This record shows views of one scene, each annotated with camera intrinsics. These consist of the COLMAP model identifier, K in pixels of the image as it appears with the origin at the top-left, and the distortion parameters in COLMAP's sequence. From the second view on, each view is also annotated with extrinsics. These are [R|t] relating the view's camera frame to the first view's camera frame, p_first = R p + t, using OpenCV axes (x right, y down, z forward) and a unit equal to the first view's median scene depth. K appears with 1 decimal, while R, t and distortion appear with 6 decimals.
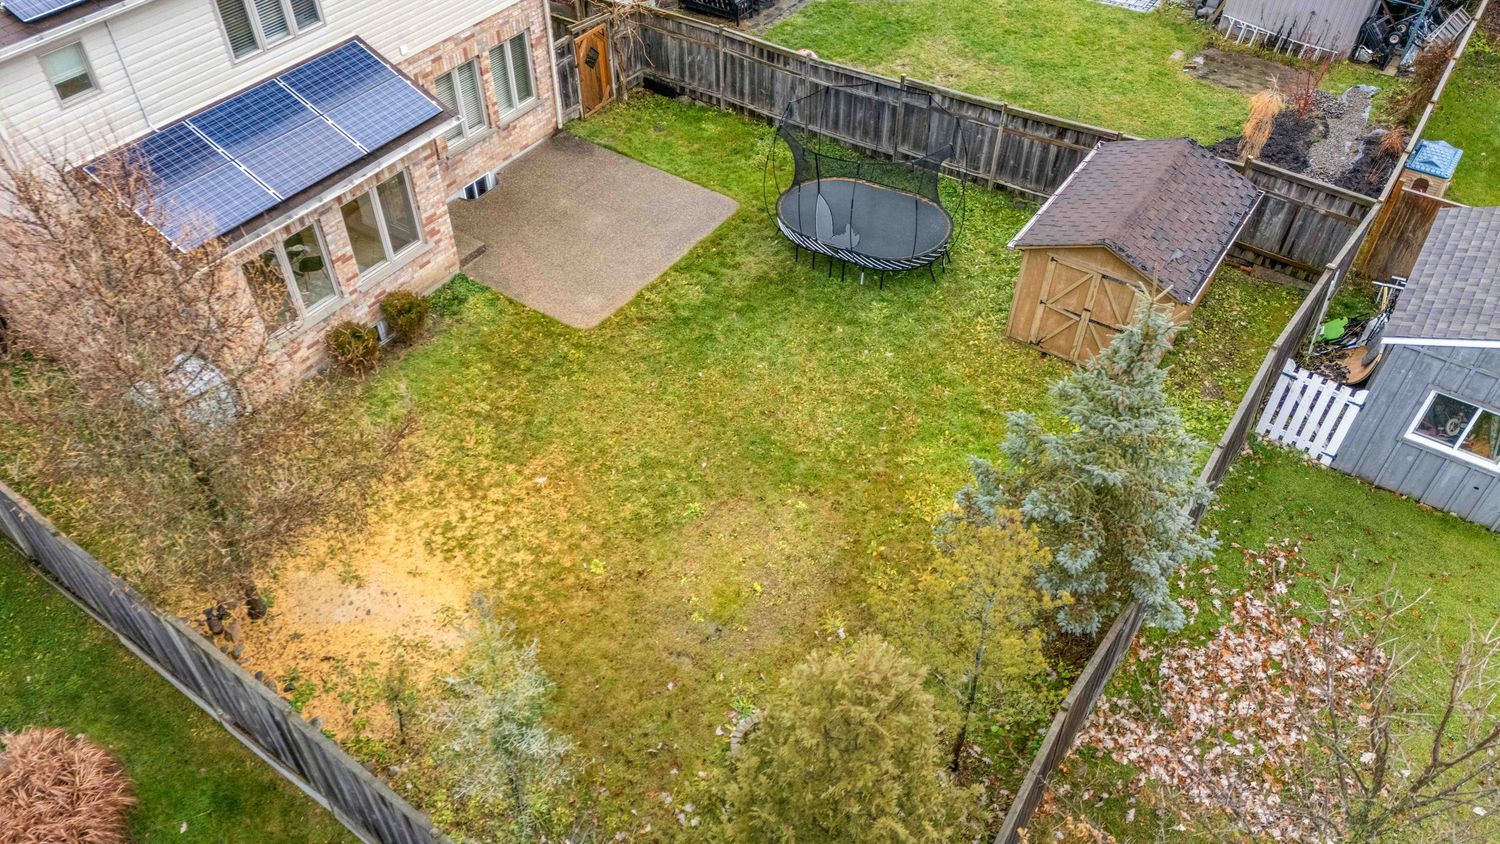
lens RADIAL K [[1105.4, 0, 748.5], [0, 1105.4, 400.3], [0, 0, 1]] dist [0.095587, -0.091515]
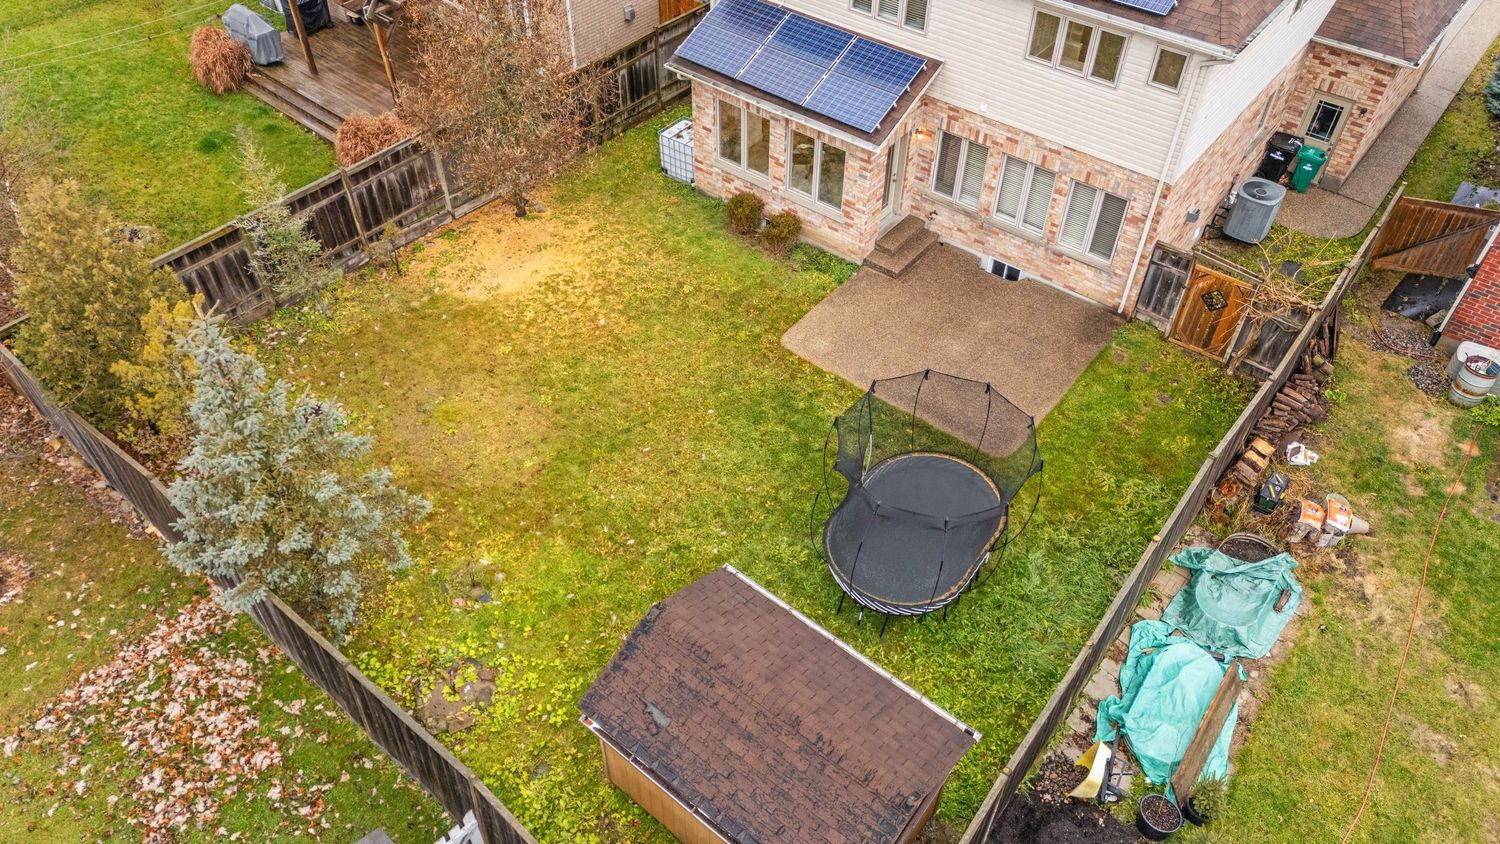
lens RADIAL K [[1105.4, 0, 753.0], [0, 1105.4, 402.1], [0, 0, 1]] dist [0.095587, -0.091515]
pose [[-0.084453, 0.691922, -0.717015, 0.676303], [-0.685437, 0.481942, 0.545809, -0.607229], [0.723217, 0.537564, 0.433568, 0.521692]]
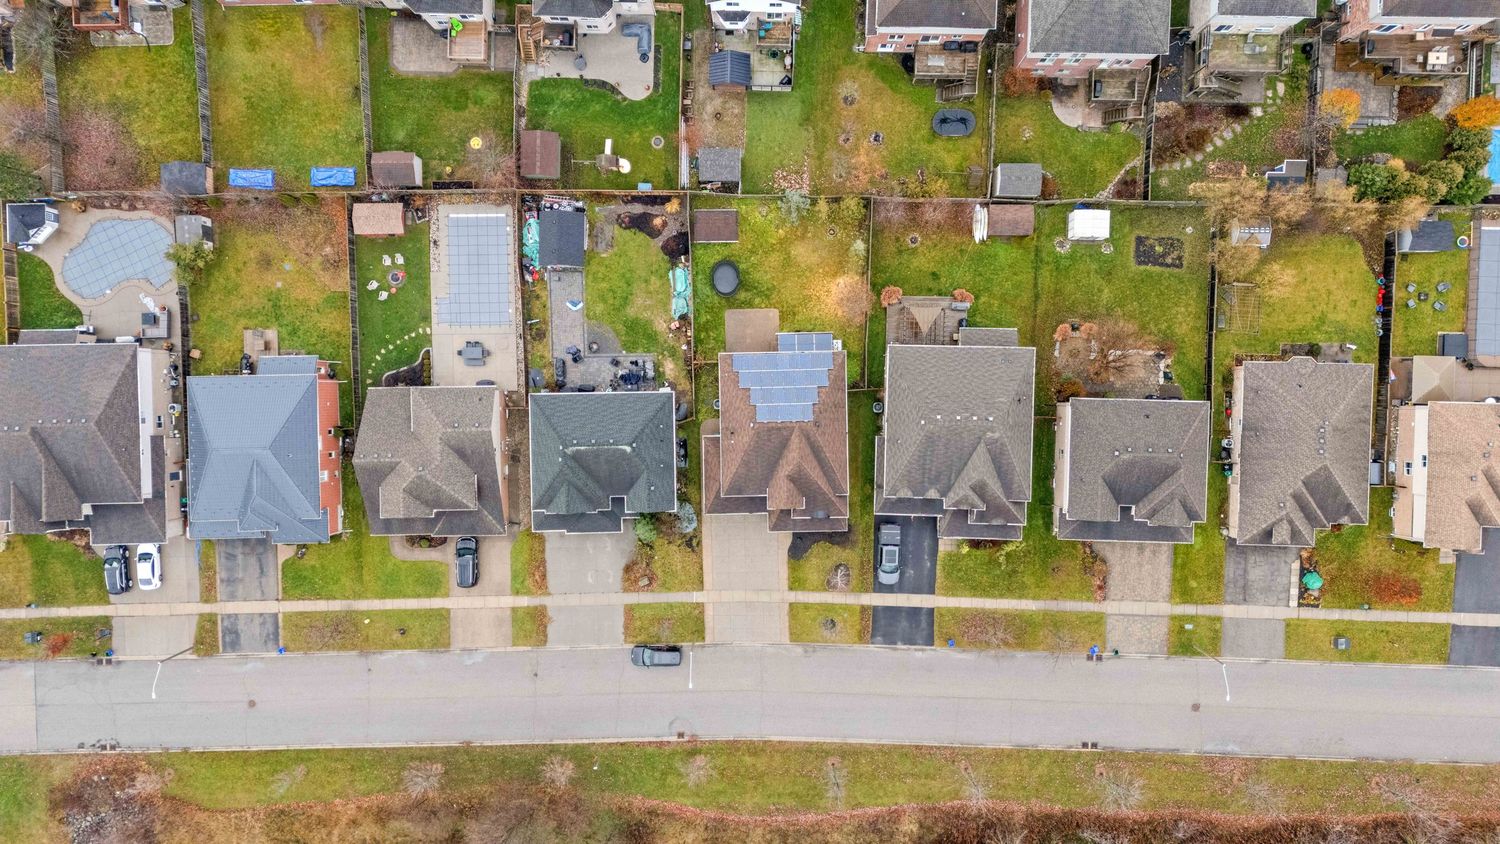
lens RADIAL K [[1105.4, 0, 756.5], [0, 1105.4, 436.2], [0, 0, 1]] dist [0.095587, -0.091515]
pose [[-0.564471, -0.825033, -0.026325, -0.440602], [0.566051, -0.410099, 0.715126, -4.077829], [-0.600799, 0.388766, 0.698499, -2.355660]]
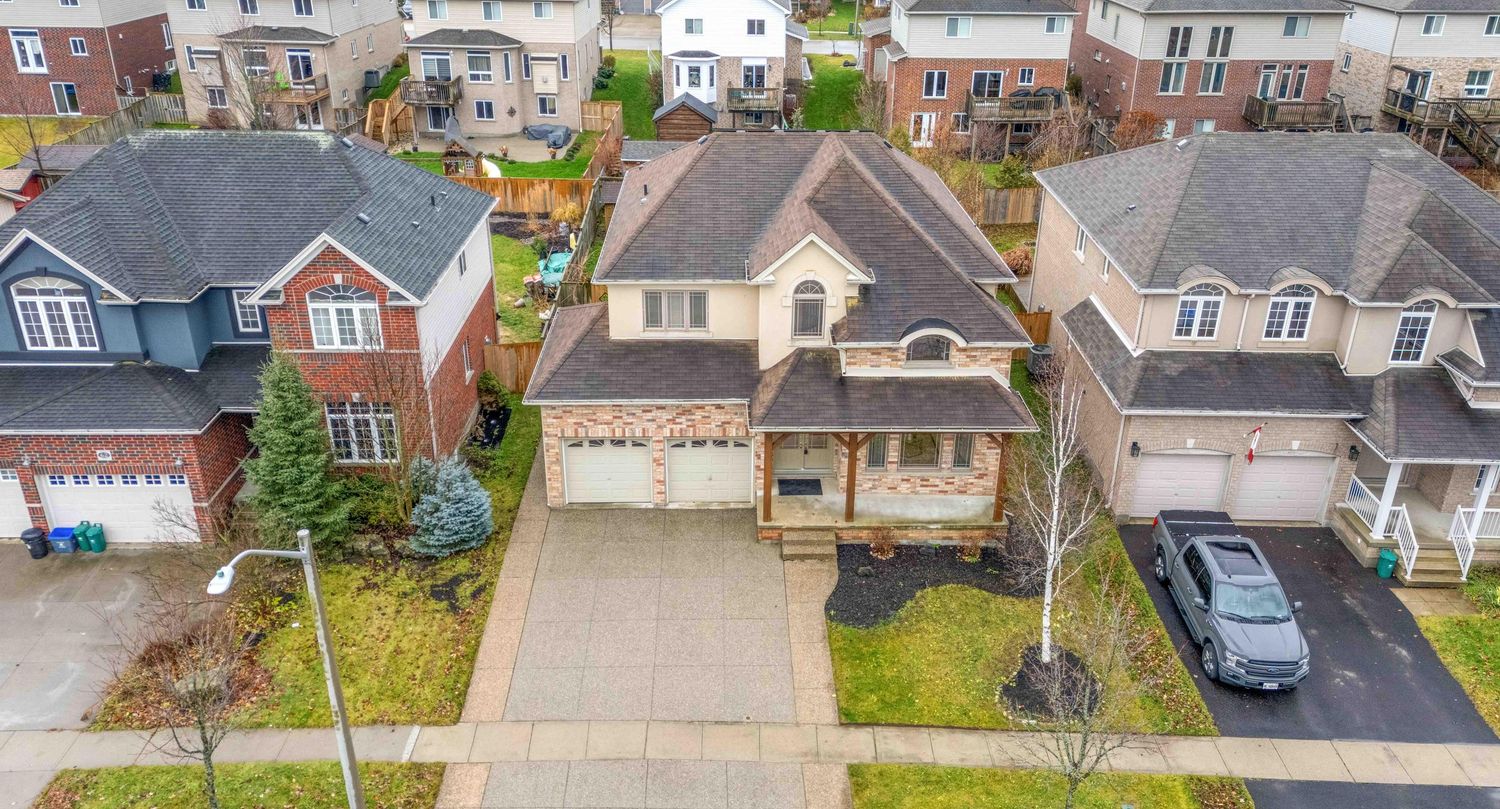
lens RADIAL K [[1125.5, 0, 753.7], [0, 1125.5, 403.8], [0, 0, 1]] dist [0.038512, -0.002033]
pose [[-0.570990, -0.361213, 0.737222, -1.988989], [0.549652, 0.498822, 0.670119, -1.539050], [-0.609798, 0.787847, -0.086281, 1.427021]]
